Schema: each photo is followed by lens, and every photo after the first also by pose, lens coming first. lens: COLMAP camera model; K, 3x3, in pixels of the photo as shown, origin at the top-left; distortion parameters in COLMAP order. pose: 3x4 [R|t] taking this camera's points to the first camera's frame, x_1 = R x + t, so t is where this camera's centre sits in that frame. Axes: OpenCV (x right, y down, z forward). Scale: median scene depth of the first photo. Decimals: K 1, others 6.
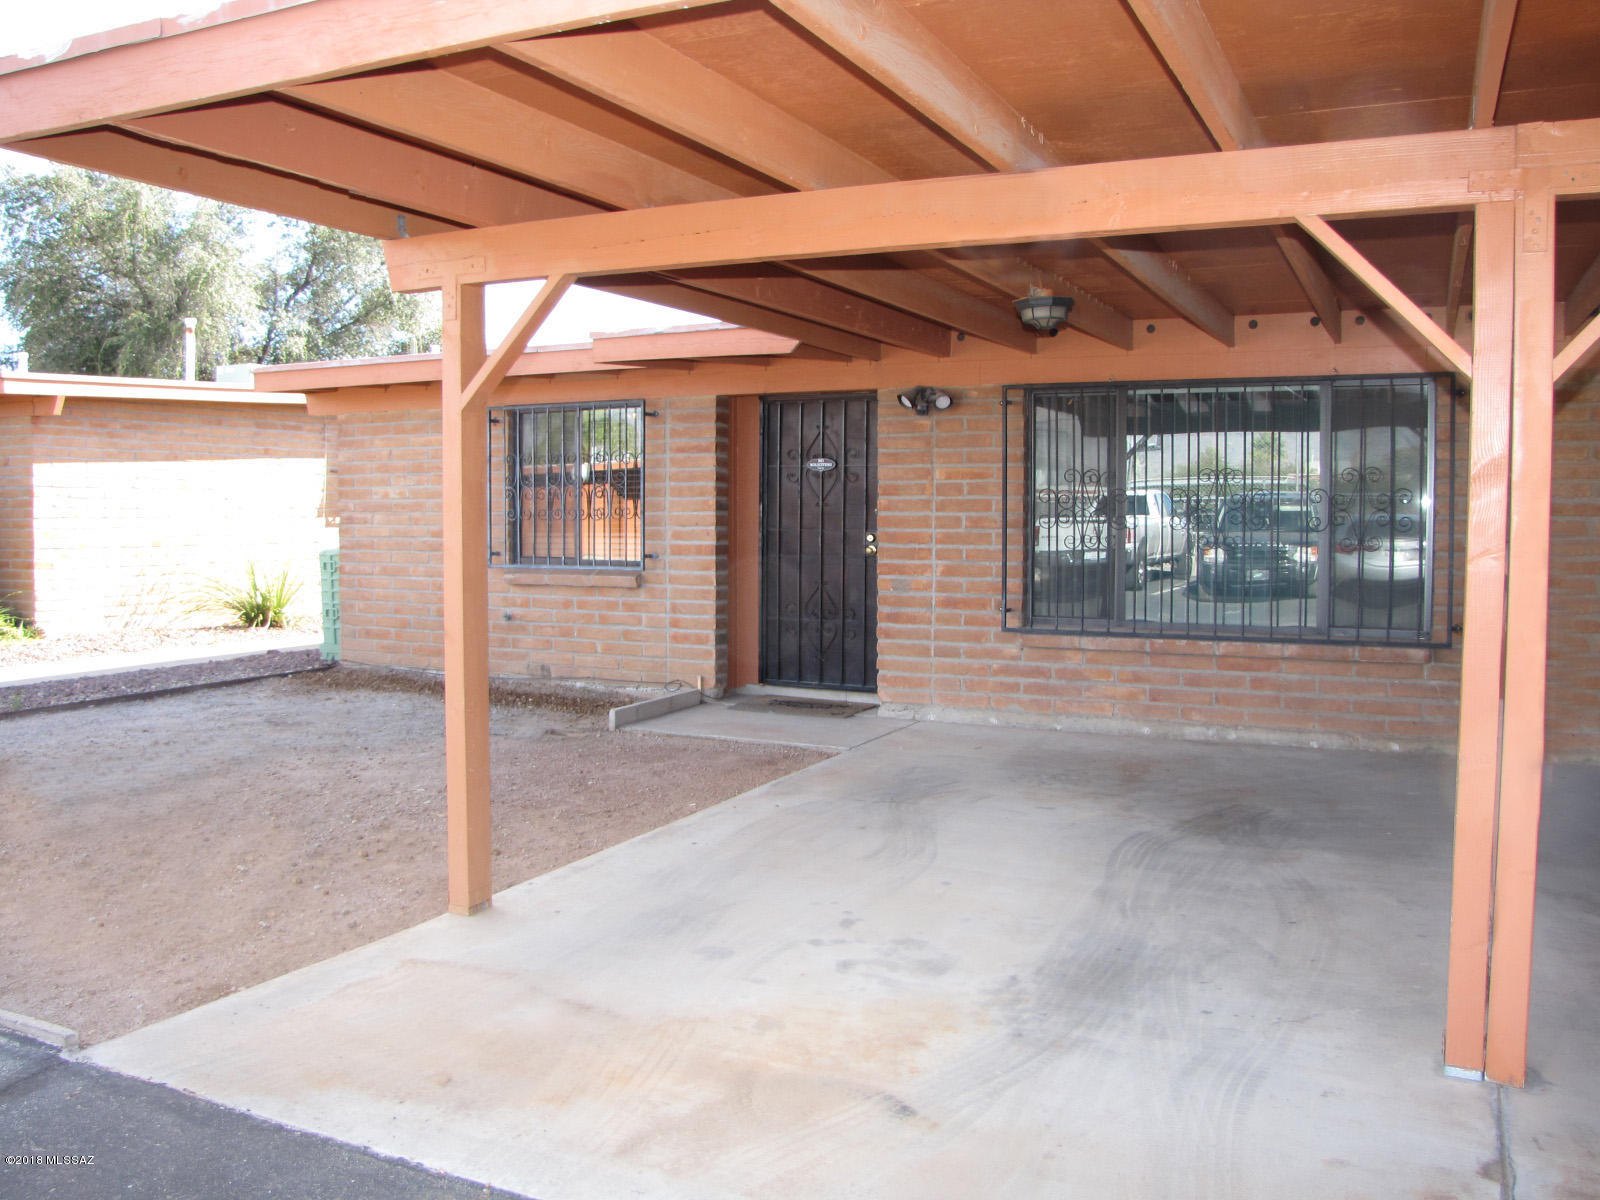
lens RADIAL K [[1334.7, 0, 808.3], [0, 1334.7, 563.9], [0, 0, 1]] dist [-0.170927, 0.143781]
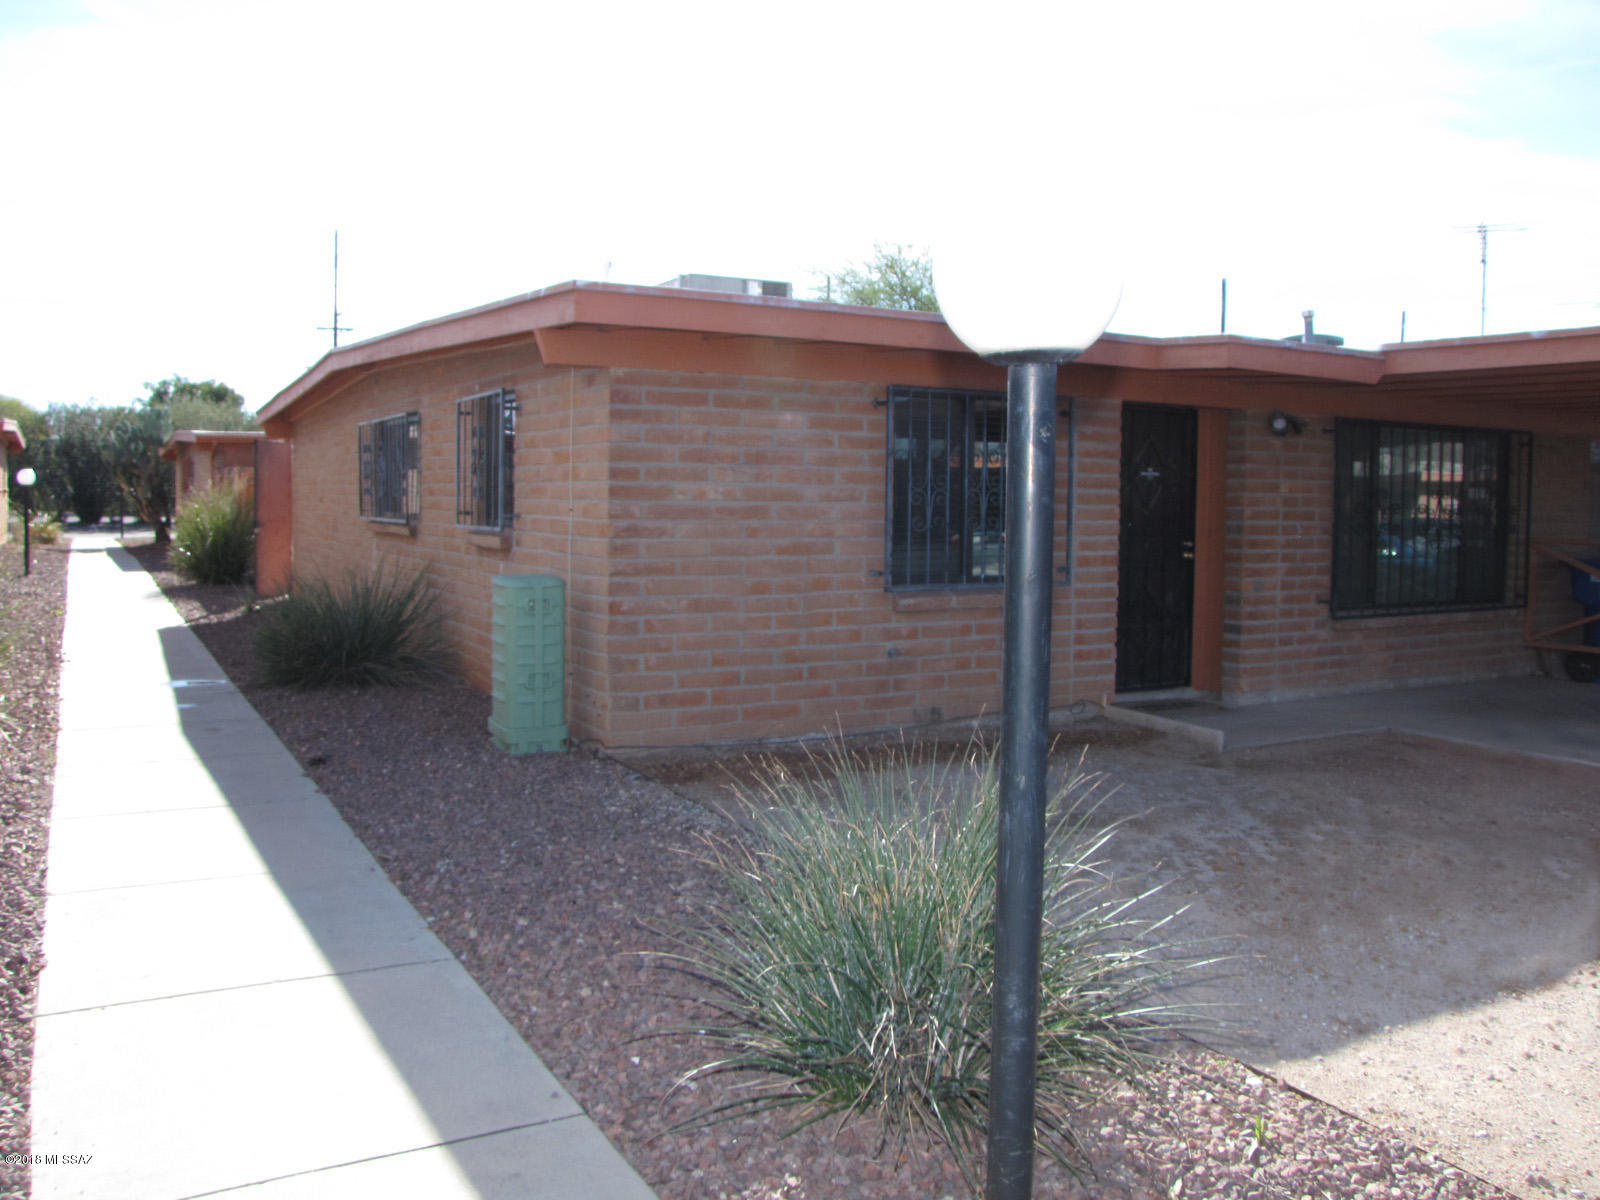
lens RADIAL K [[1334.7, 0, 808.3], [0, 1334.7, 563.9], [0, 0, 1]] dist [-0.170927, 0.143781]
pose [[0.565515, -0.038554, 0.823837, -0.912216], [0.018901, 0.999250, 0.033789, -0.040987], [-0.824522, -0.003537, 0.565819, 0.593482]]
